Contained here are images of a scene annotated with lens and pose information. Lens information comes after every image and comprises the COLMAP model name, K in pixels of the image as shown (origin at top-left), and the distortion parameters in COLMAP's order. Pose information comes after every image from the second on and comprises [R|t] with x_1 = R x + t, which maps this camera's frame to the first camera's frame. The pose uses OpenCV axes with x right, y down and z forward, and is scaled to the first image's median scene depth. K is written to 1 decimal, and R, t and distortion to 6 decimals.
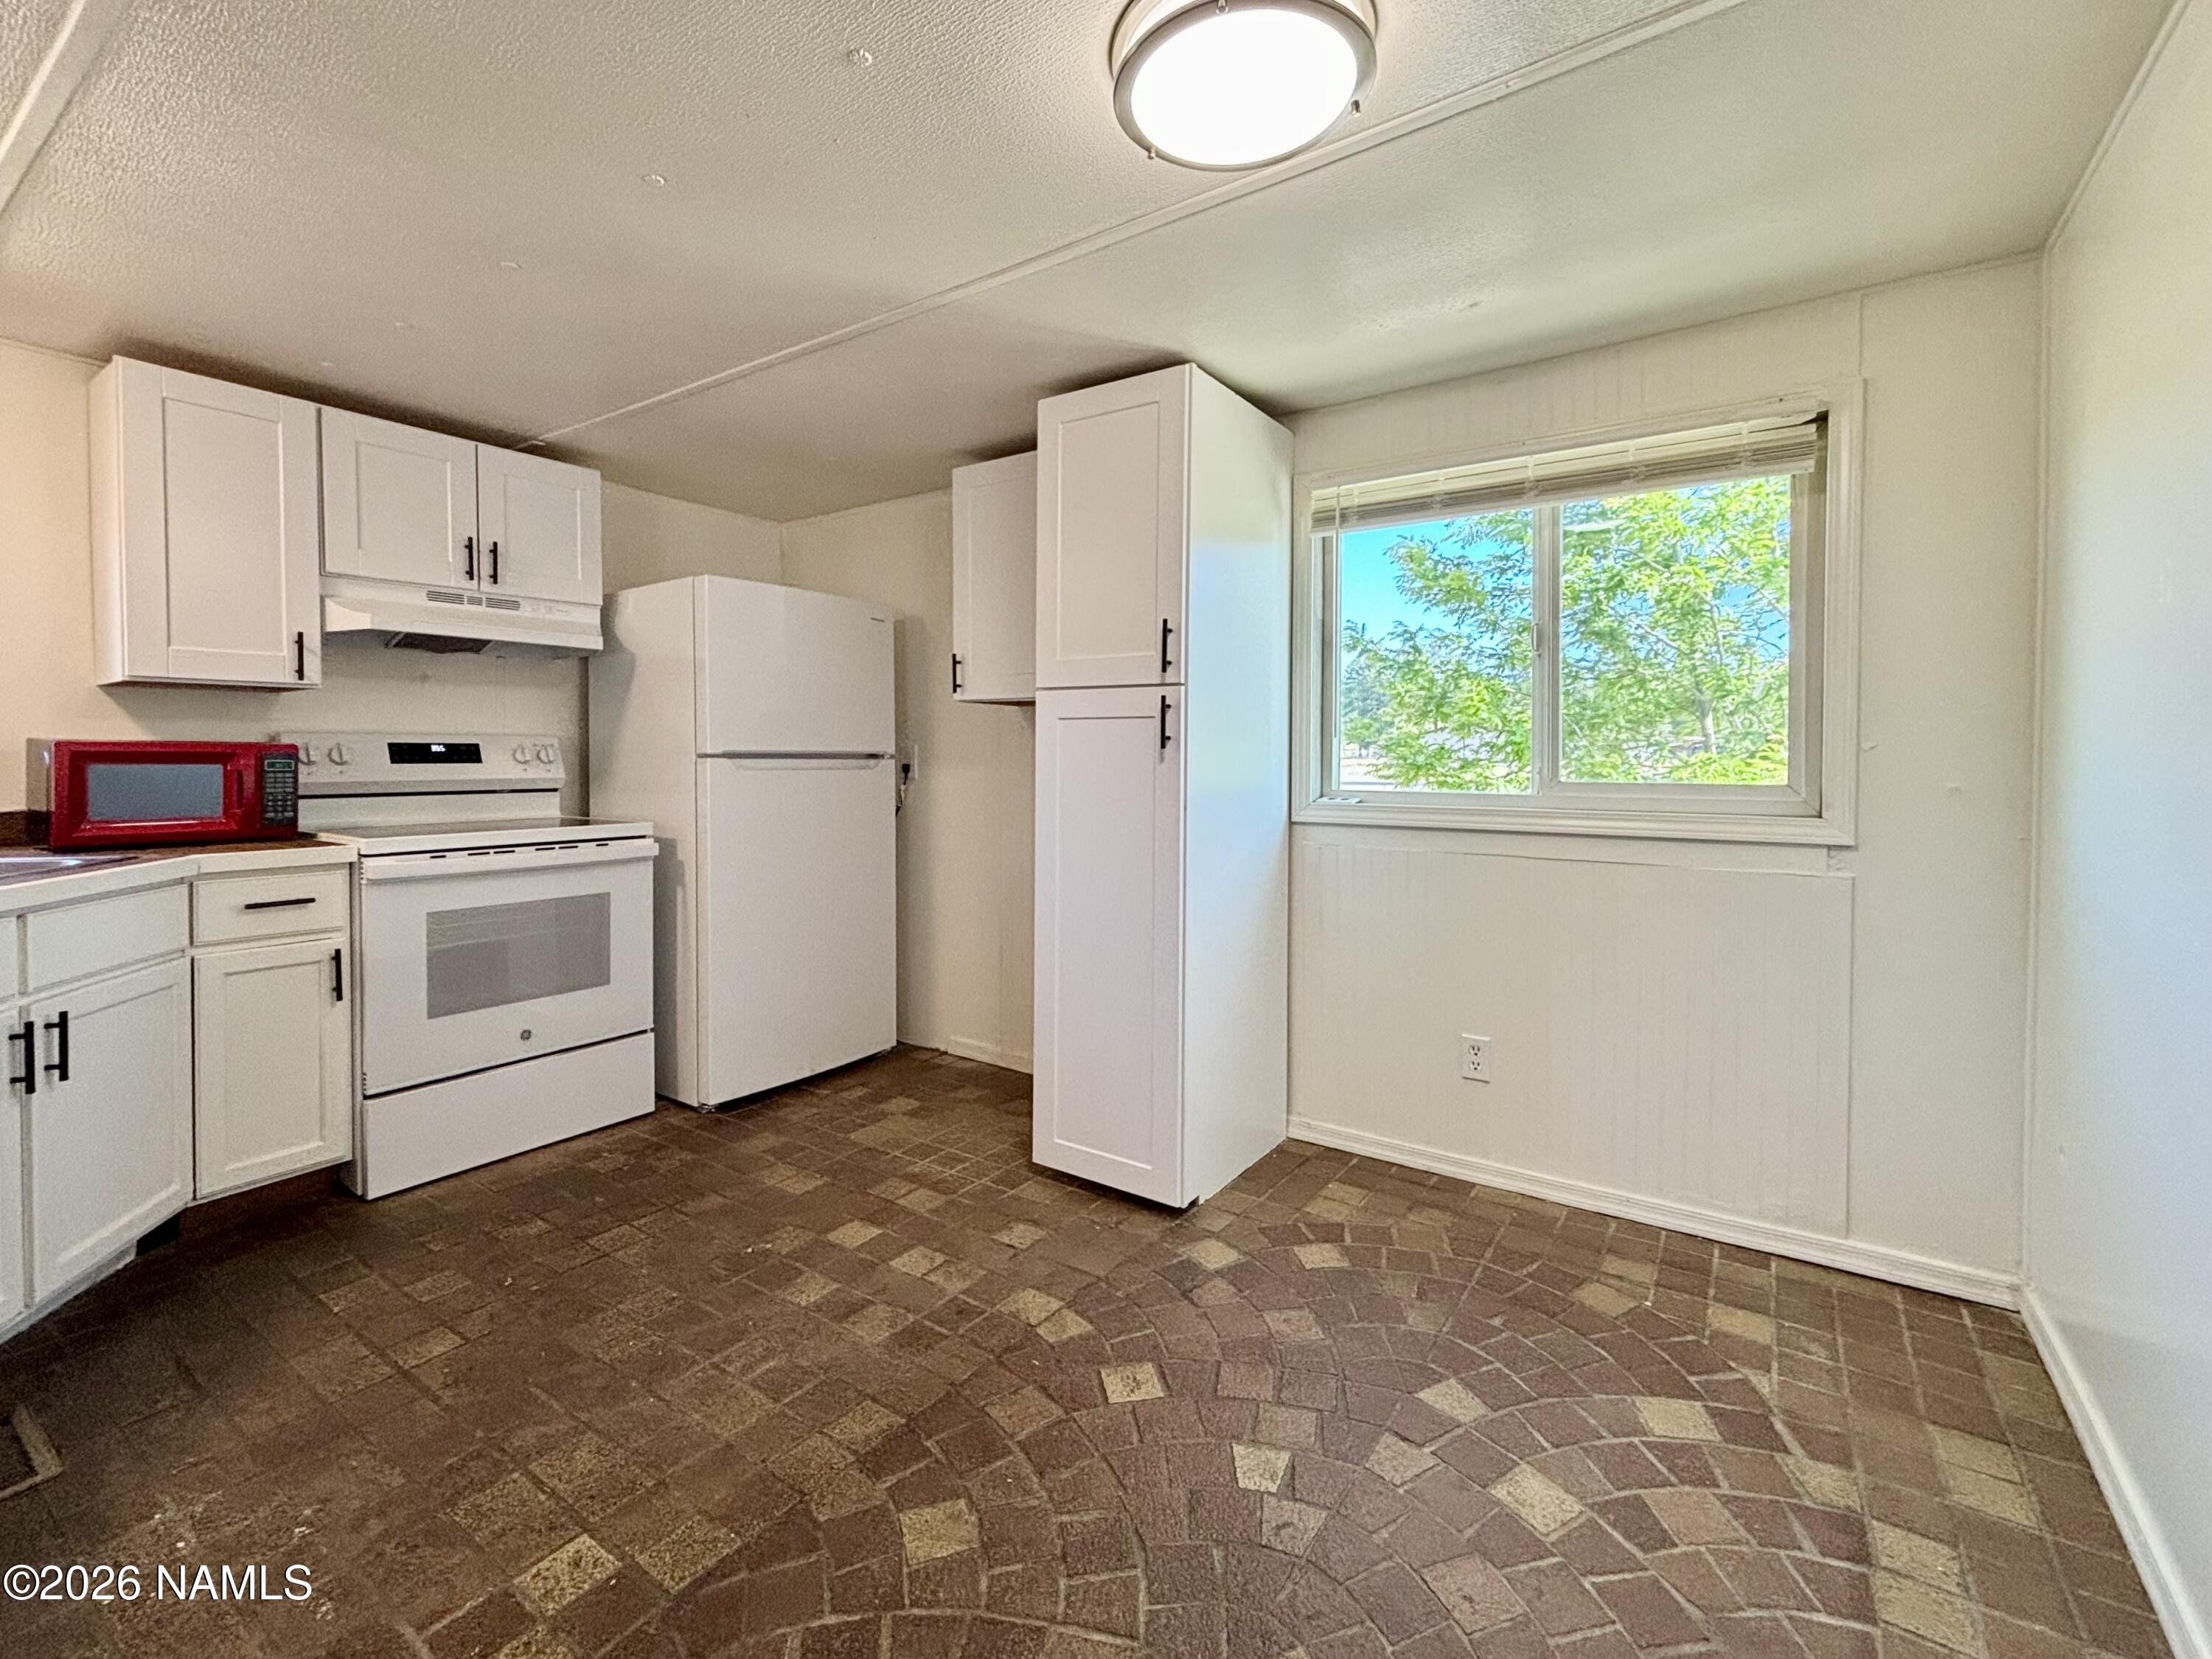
lens RADIAL K [[981.5, 0, 1102.4], [0, 981.5, 775.3], [0, 0, 1]] dist [0.001323, 0.000952]
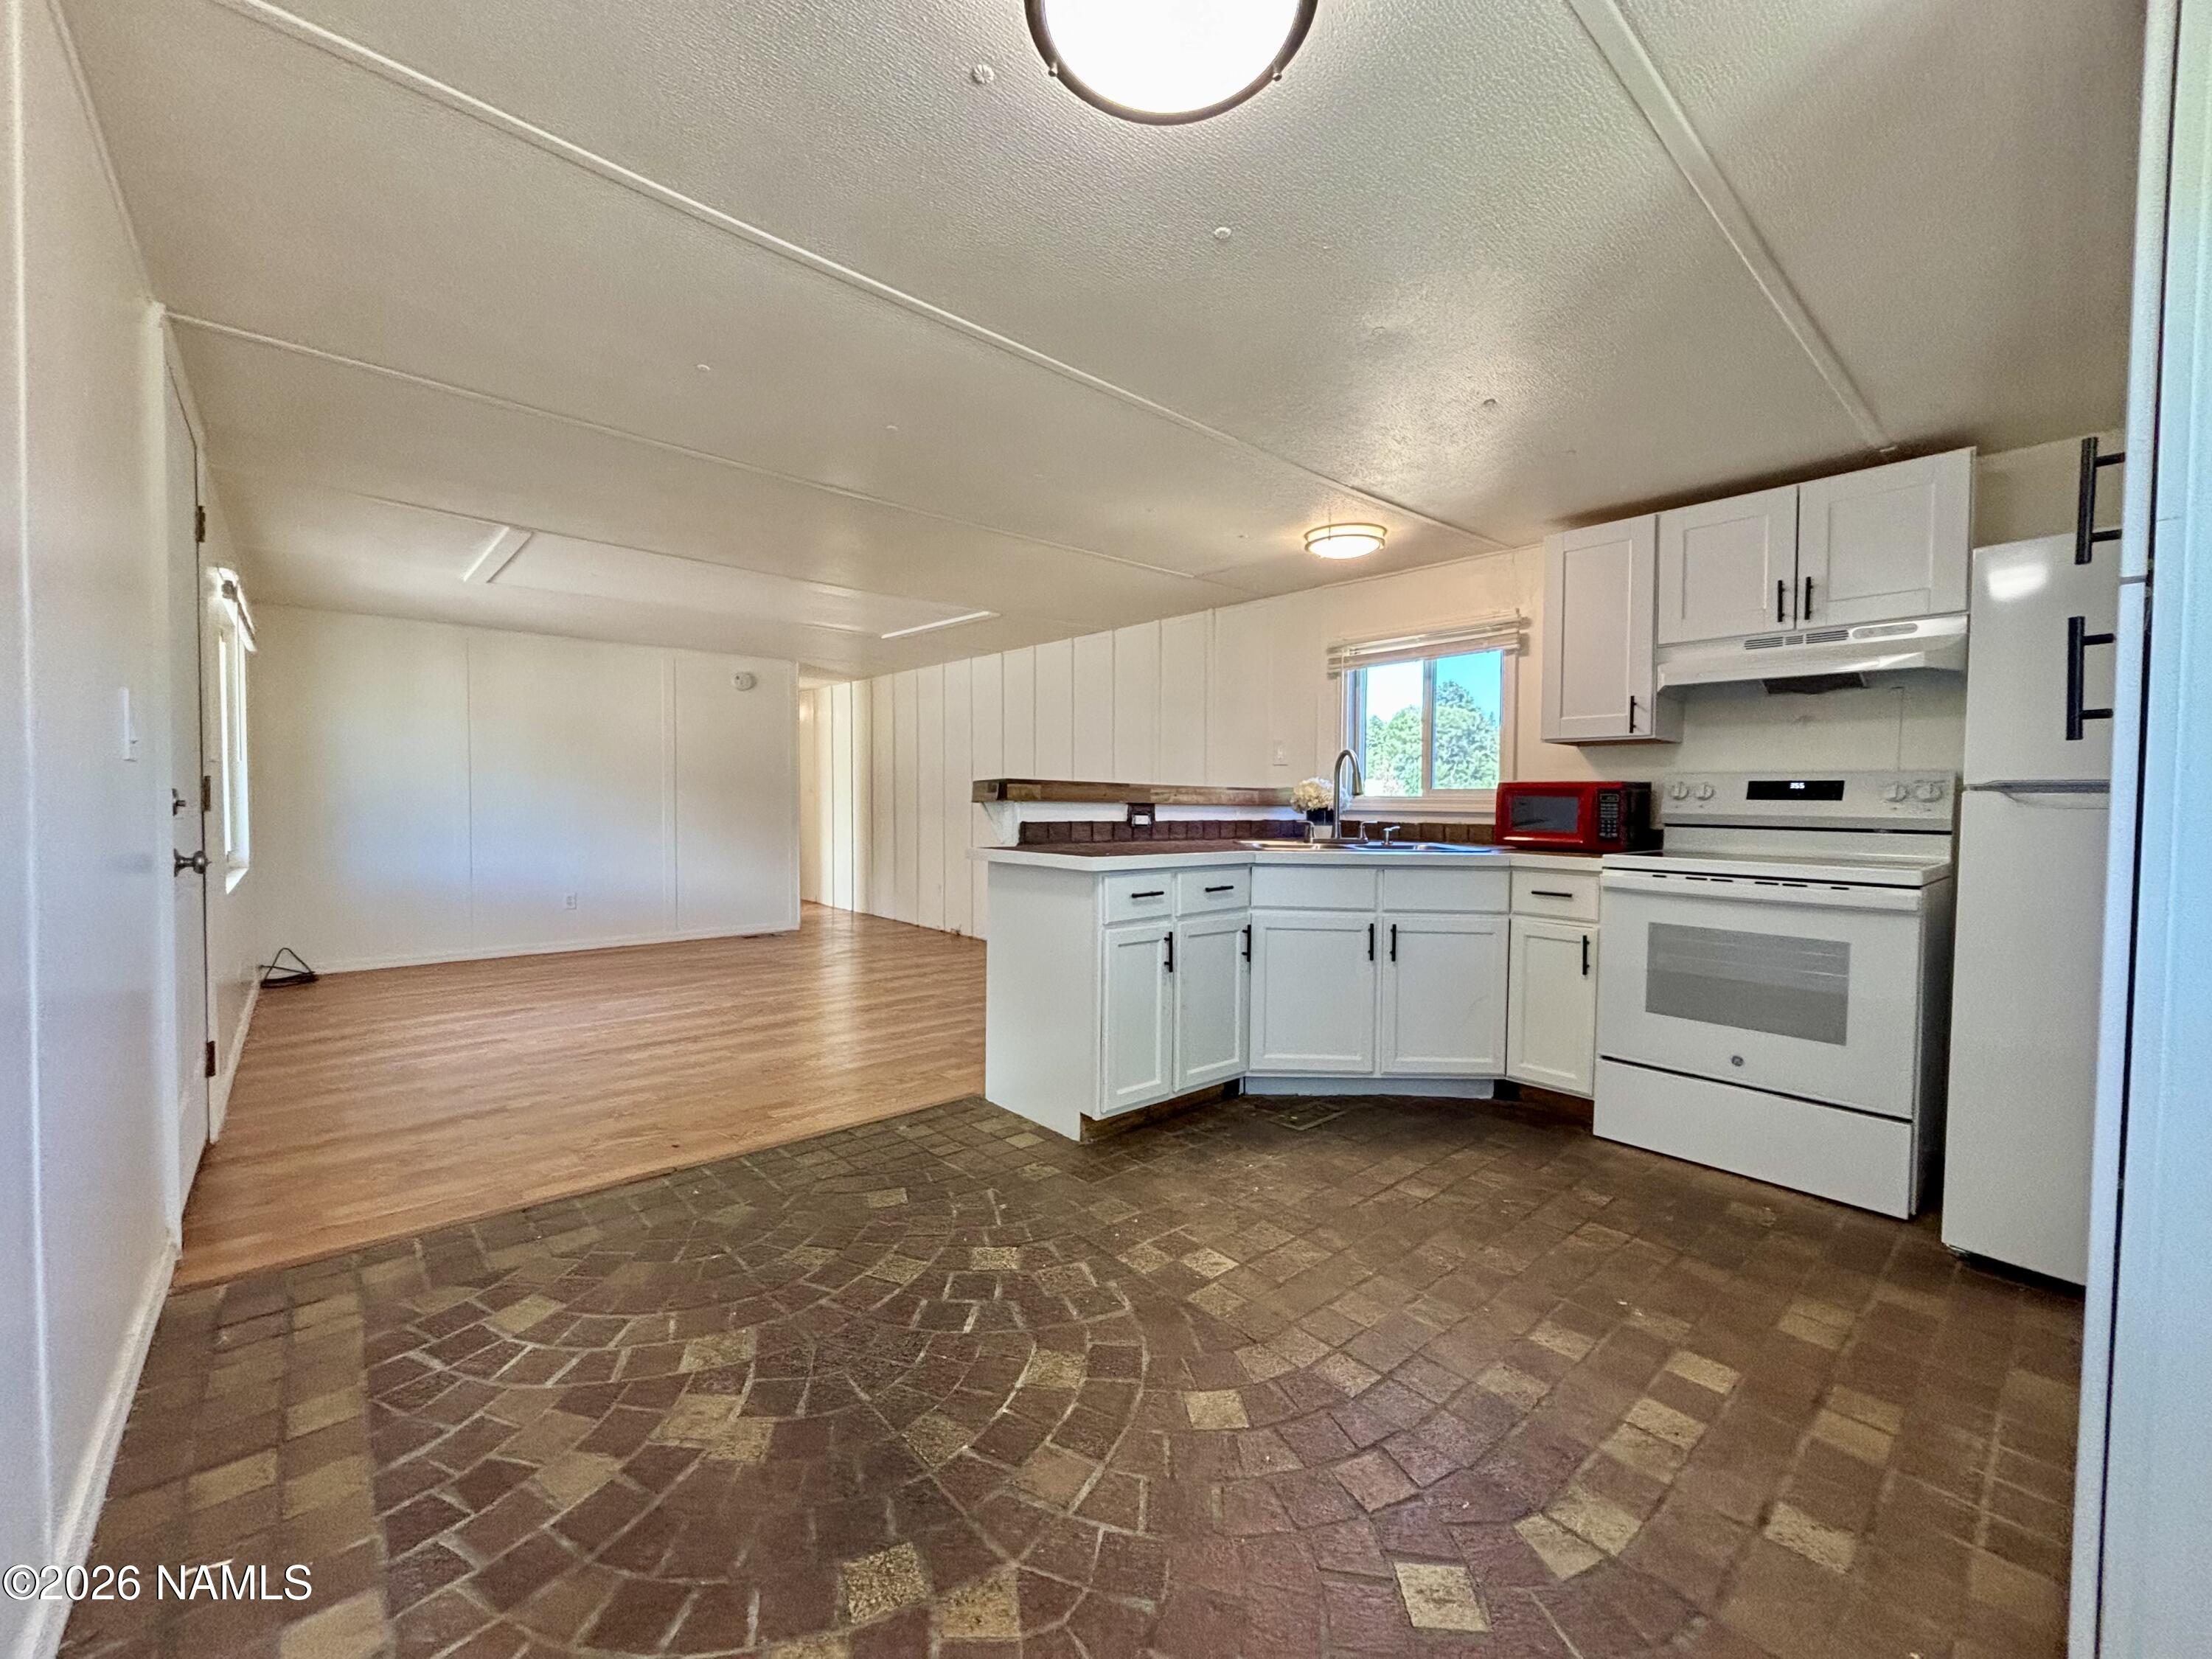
lens RADIAL K [[888.6, 0, 1106.0], [0, 888.6, 829.5], [0, 0, 1]] dist [0.000761, 0.000442]
pose [[-0.238824, 0.025590, -0.970726, 0.500929], [-0.034019, 0.998819, 0.034700, 0.013508], [0.970467, 0.041310, -0.237671, 0.609938]]
